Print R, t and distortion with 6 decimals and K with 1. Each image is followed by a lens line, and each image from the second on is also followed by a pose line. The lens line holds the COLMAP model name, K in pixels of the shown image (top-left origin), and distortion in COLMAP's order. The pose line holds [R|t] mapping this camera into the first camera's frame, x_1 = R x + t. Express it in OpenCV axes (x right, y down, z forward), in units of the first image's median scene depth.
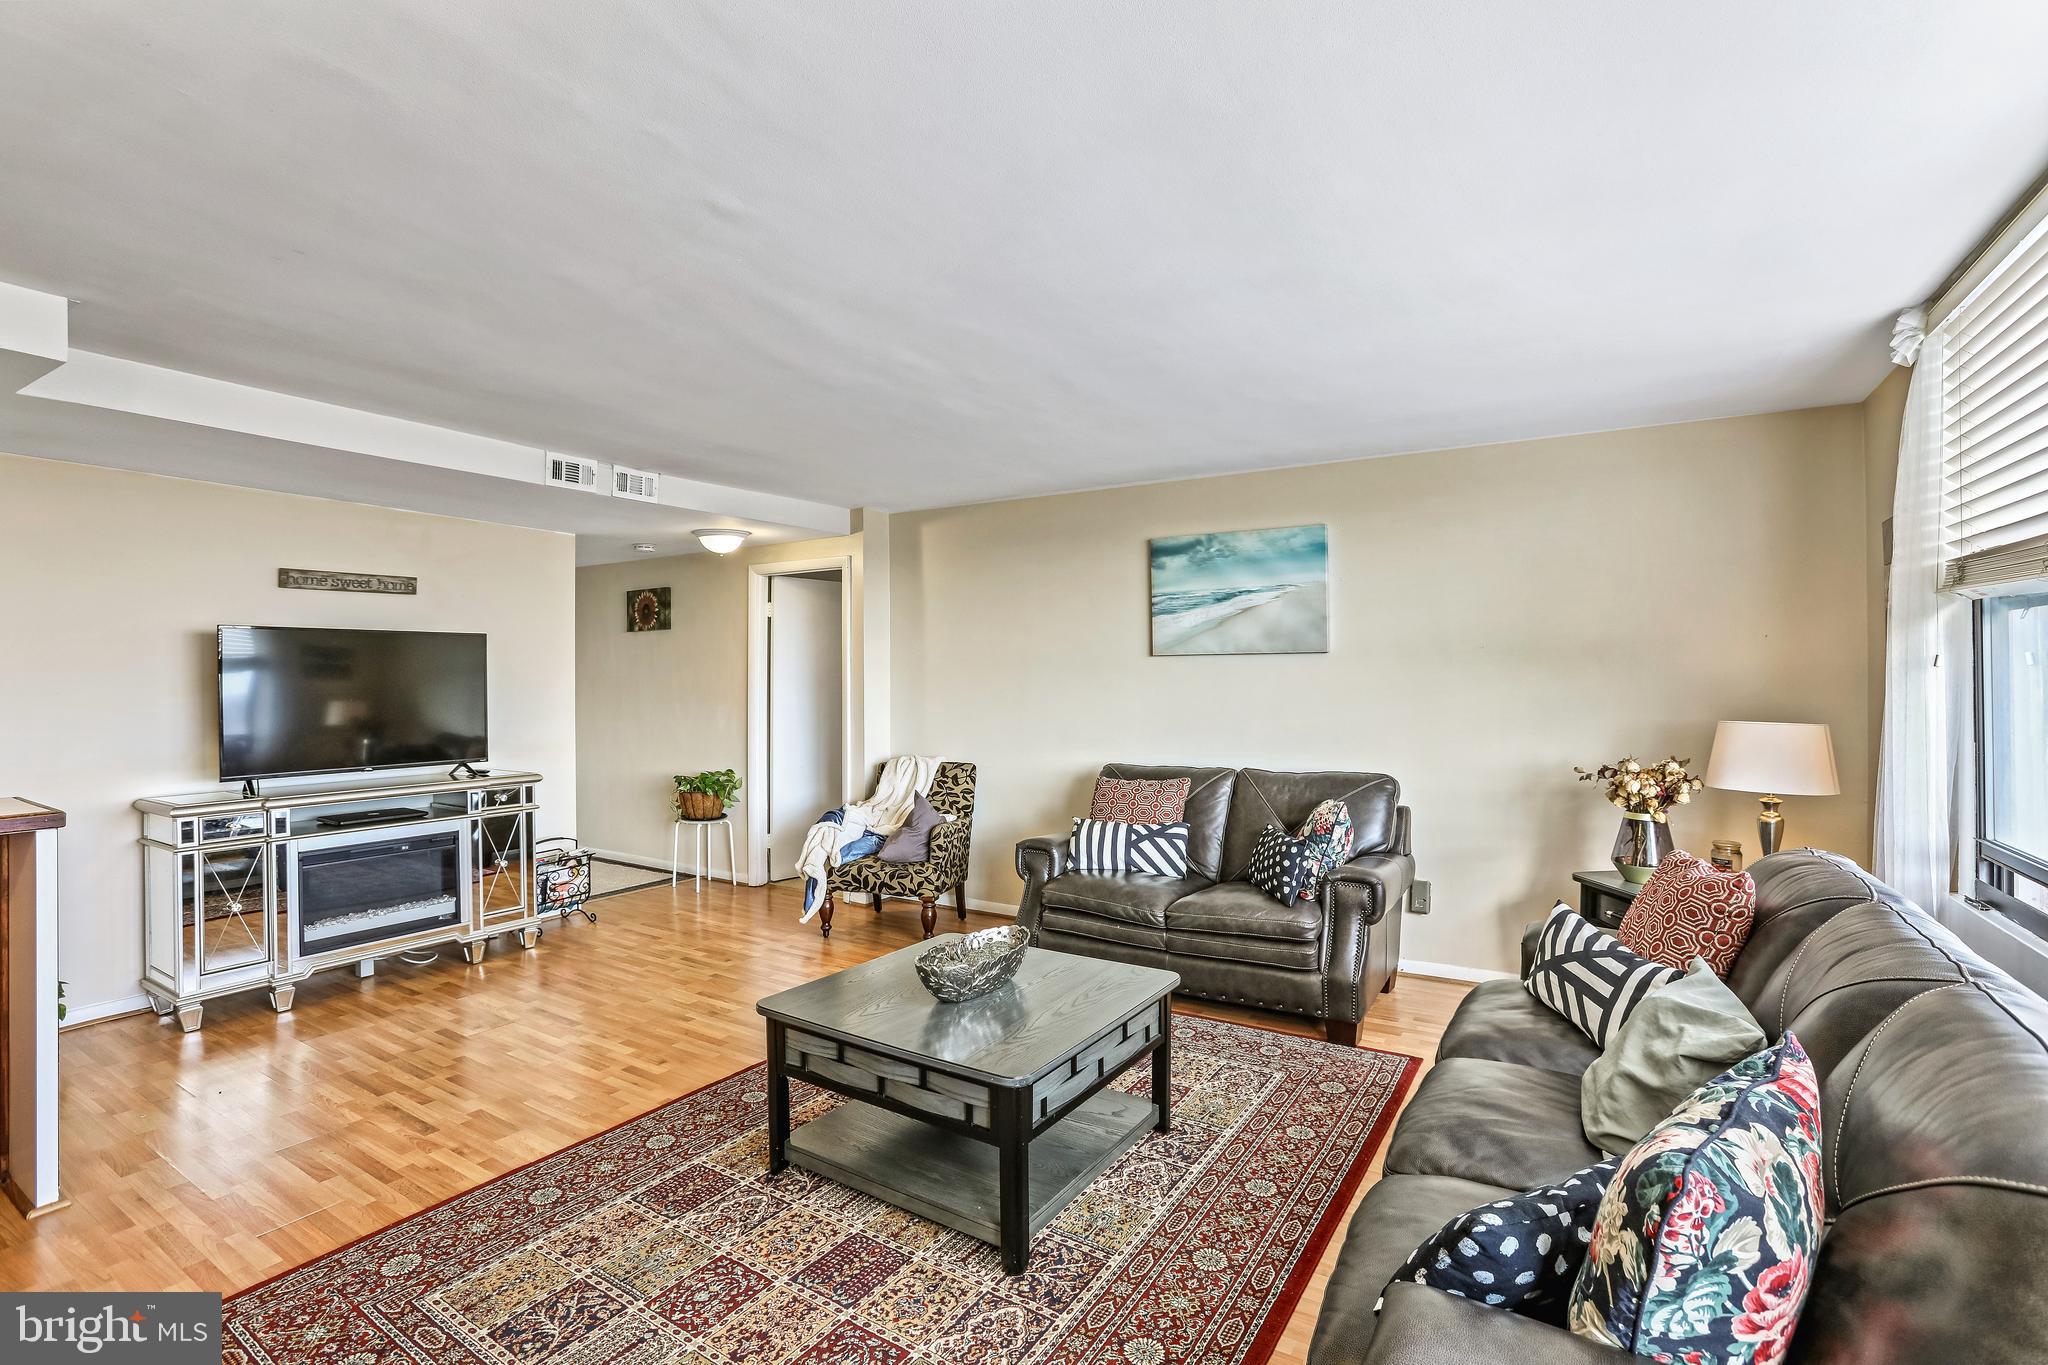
lens RADIAL K [[941.5, 0, 1015.0], [0, 941.5, 683.6], [0, 0, 1]] dist [-0.048813, 0.000167]
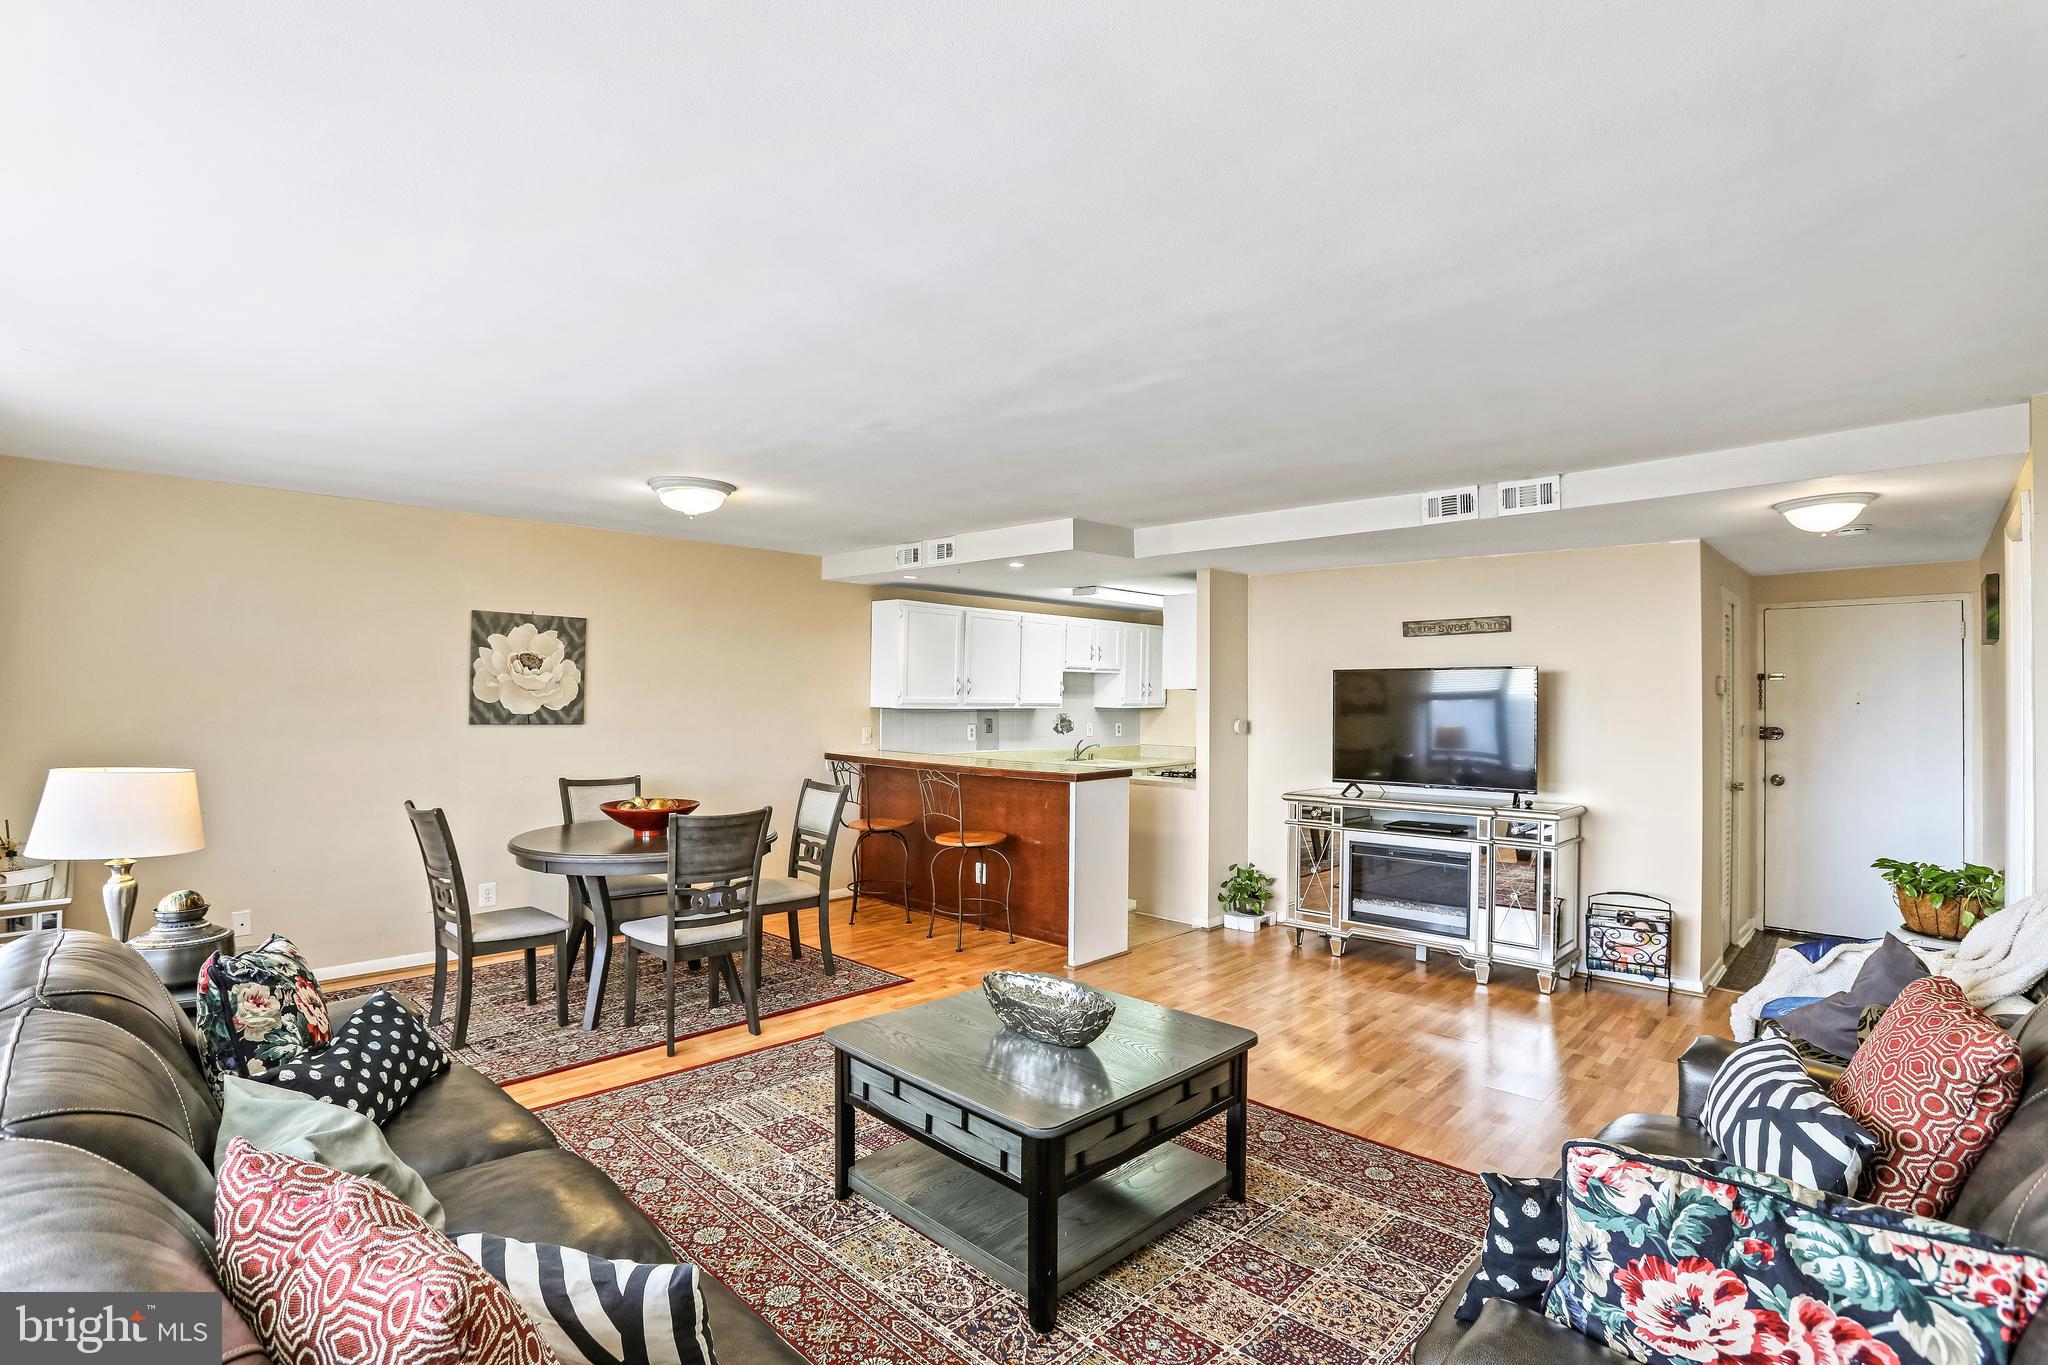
lens RADIAL K [[941.5, 0, 1015.0], [0, 941.5, 683.6], [0, 0, 1]] dist [-0.048813, 0.000167]
pose [[-0.203751, -0.014818, -0.978911, 0.583535], [-0.012117, 0.999847, -0.012613, -0.017159], [0.978948, 0.009292, -0.203899, 0.732696]]
